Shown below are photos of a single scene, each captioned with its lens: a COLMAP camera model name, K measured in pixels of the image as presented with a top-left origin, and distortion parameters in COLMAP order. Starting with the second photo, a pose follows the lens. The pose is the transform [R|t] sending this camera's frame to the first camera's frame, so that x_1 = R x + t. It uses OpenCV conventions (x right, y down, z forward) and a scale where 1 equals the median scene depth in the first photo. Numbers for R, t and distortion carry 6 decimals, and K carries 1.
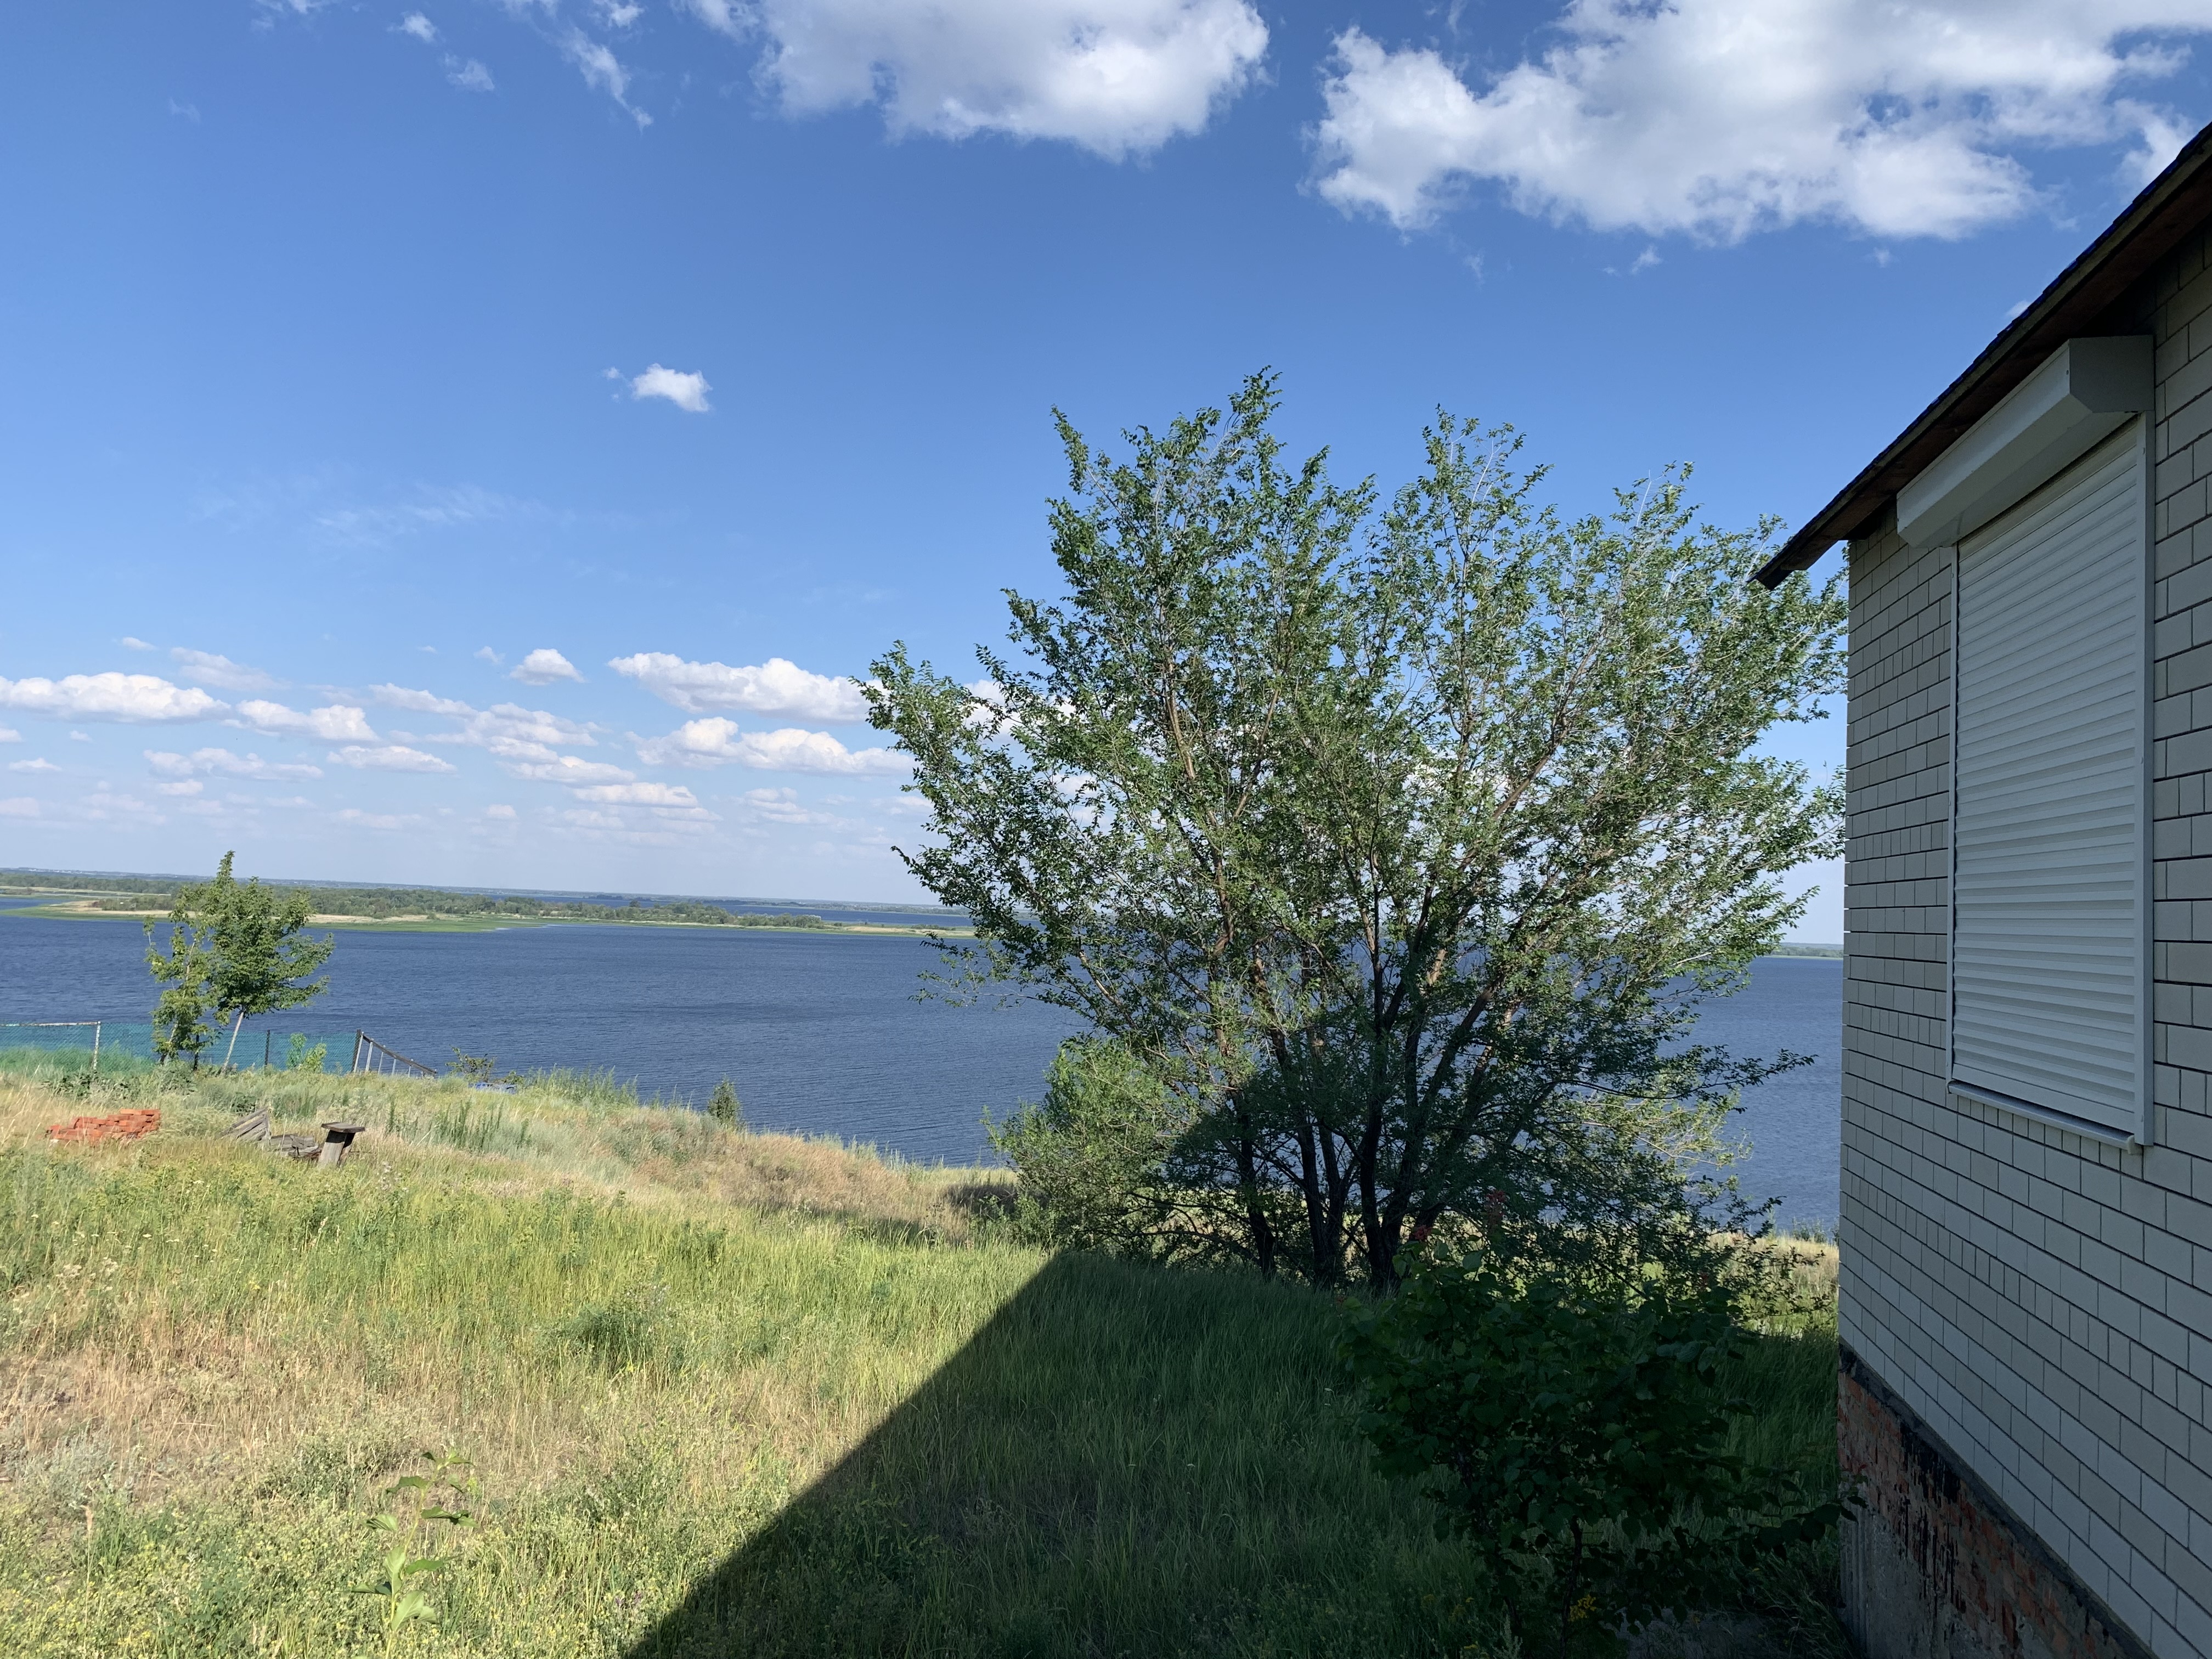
lens RADIAL K [[1840.4, 0, 1110.7], [0, 1840.4, 770.2], [0, 0, 1]] dist [0.052440, -0.084825]
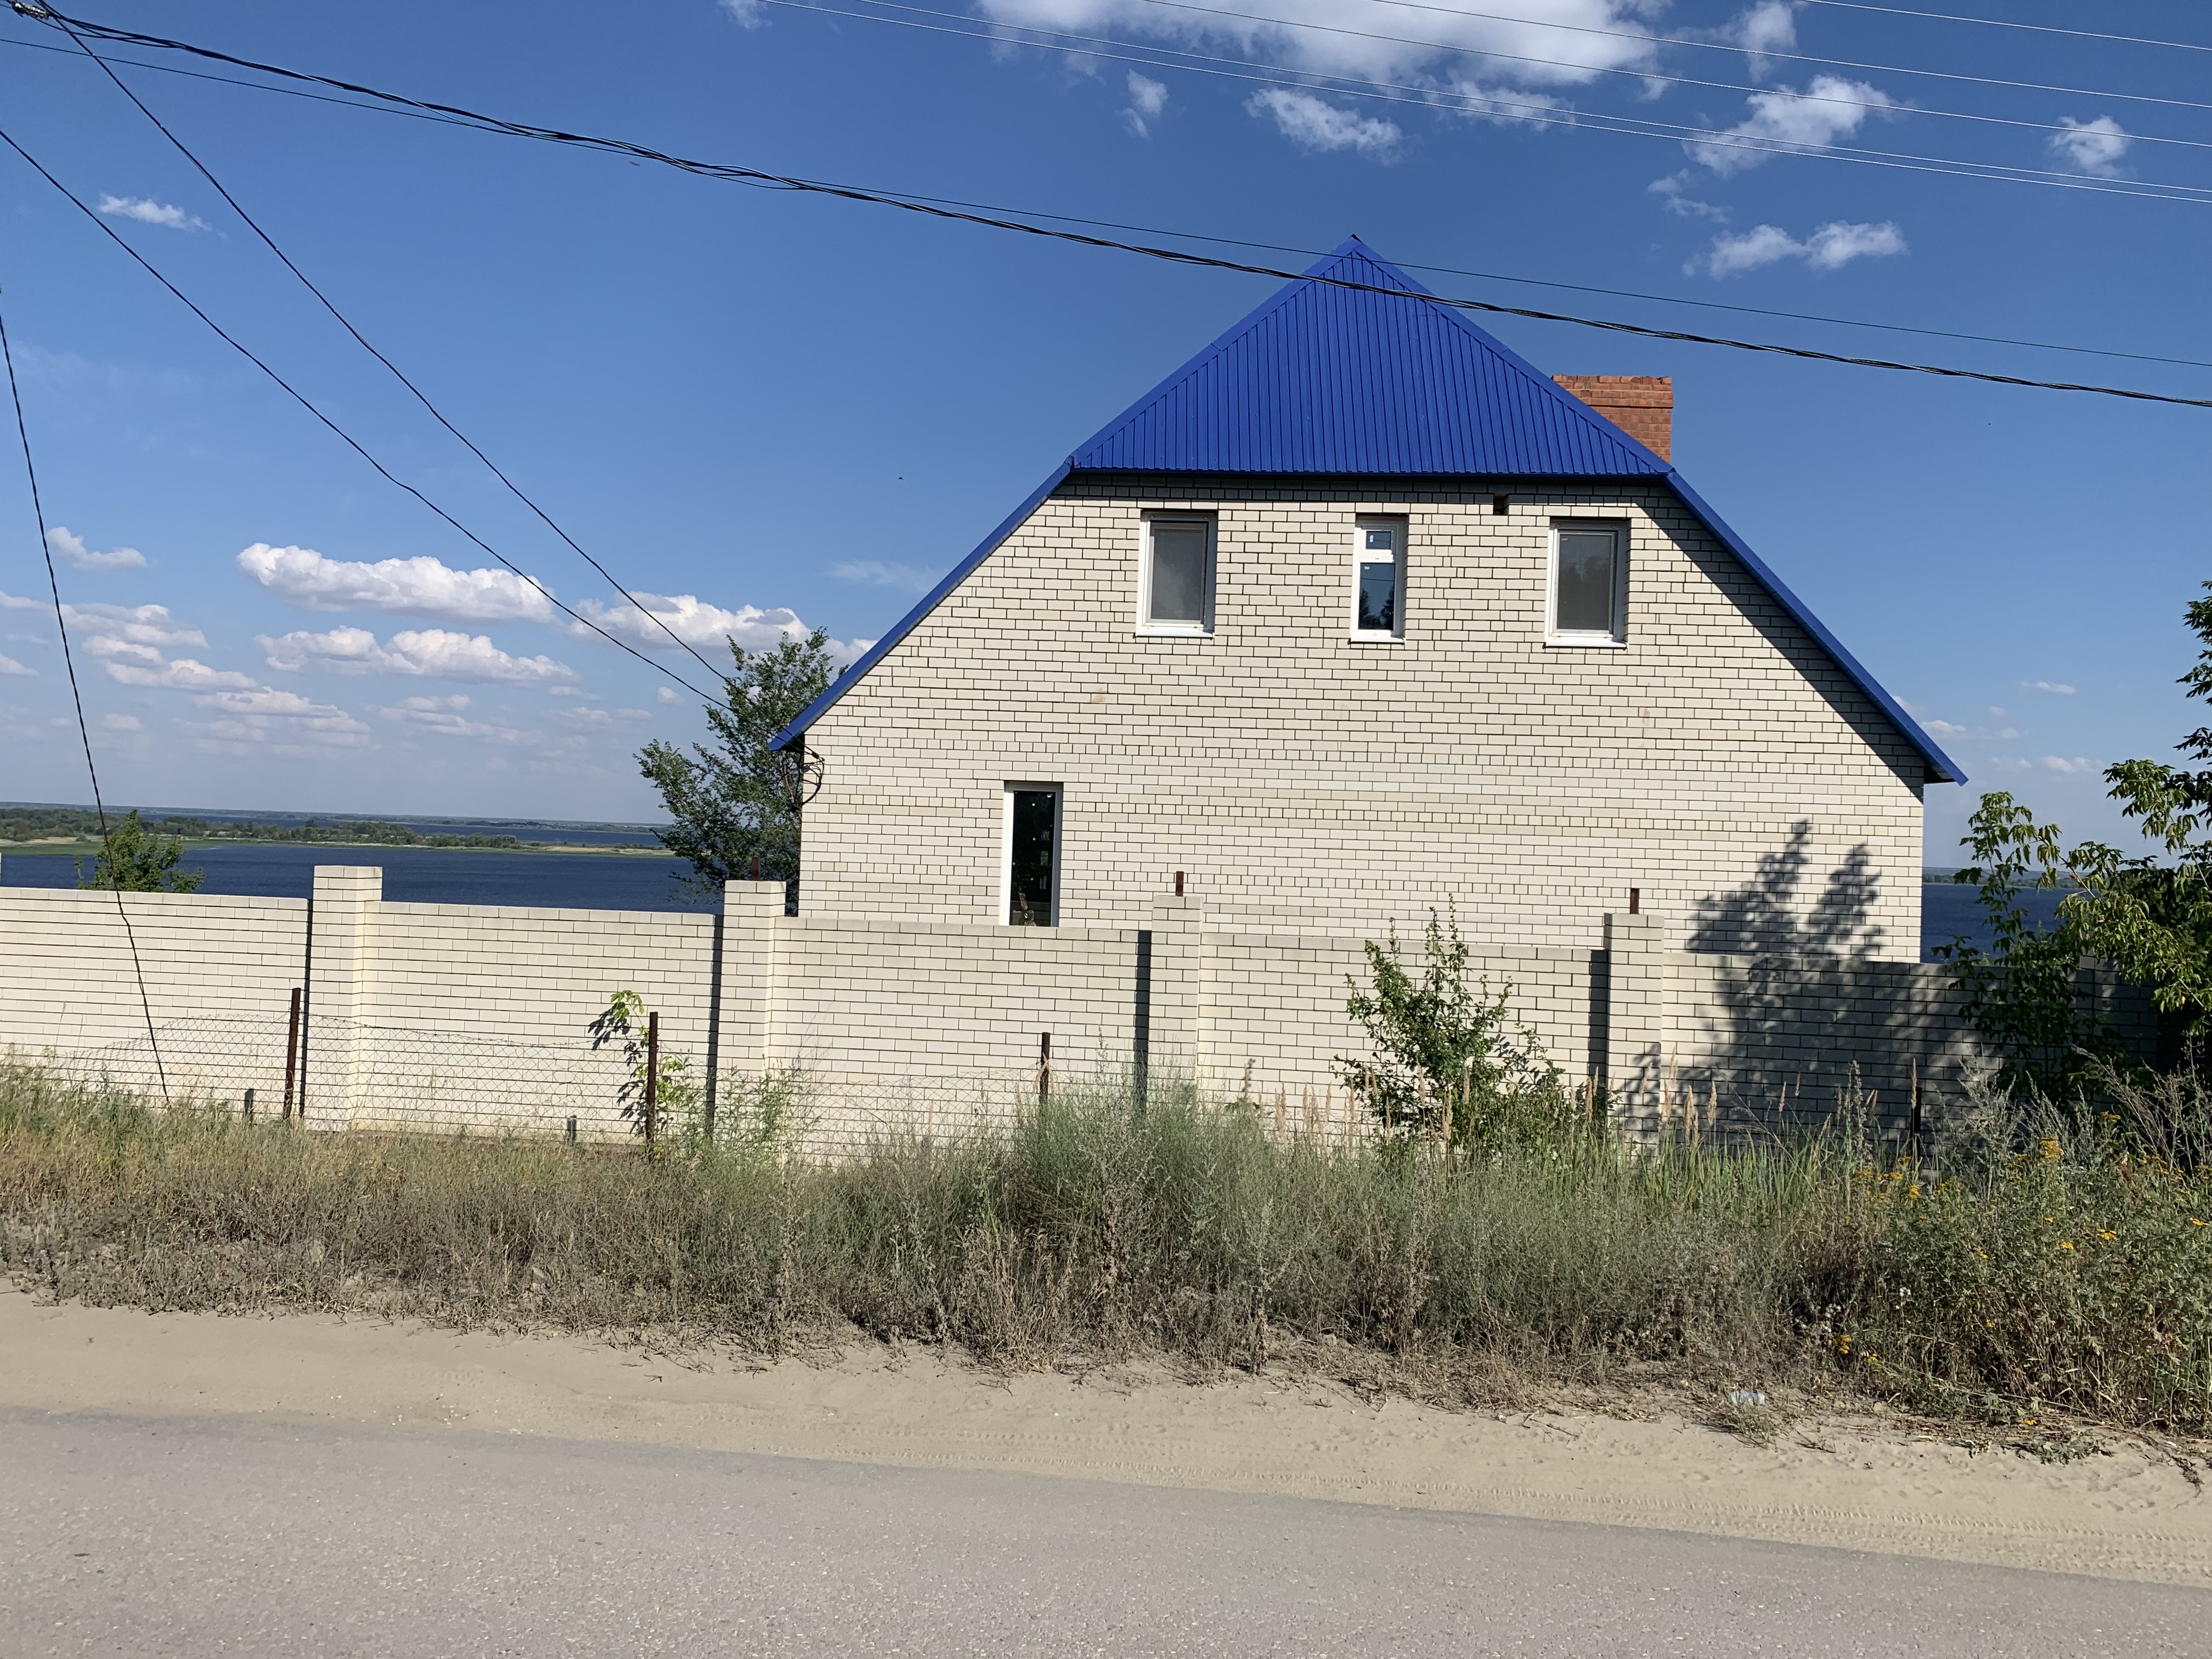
lens RADIAL K [[1840.4, 0, 1110.7], [0, 1840.4, 770.2], [0, 0, 1]] dist [0.052440, -0.084825]
pose [[0.985103, -0.011598, 0.171572, 0.034507], [0.002679, 0.998637, 0.052123, -0.128826], [-0.171943, -0.050887, 0.983792, -1.100975]]
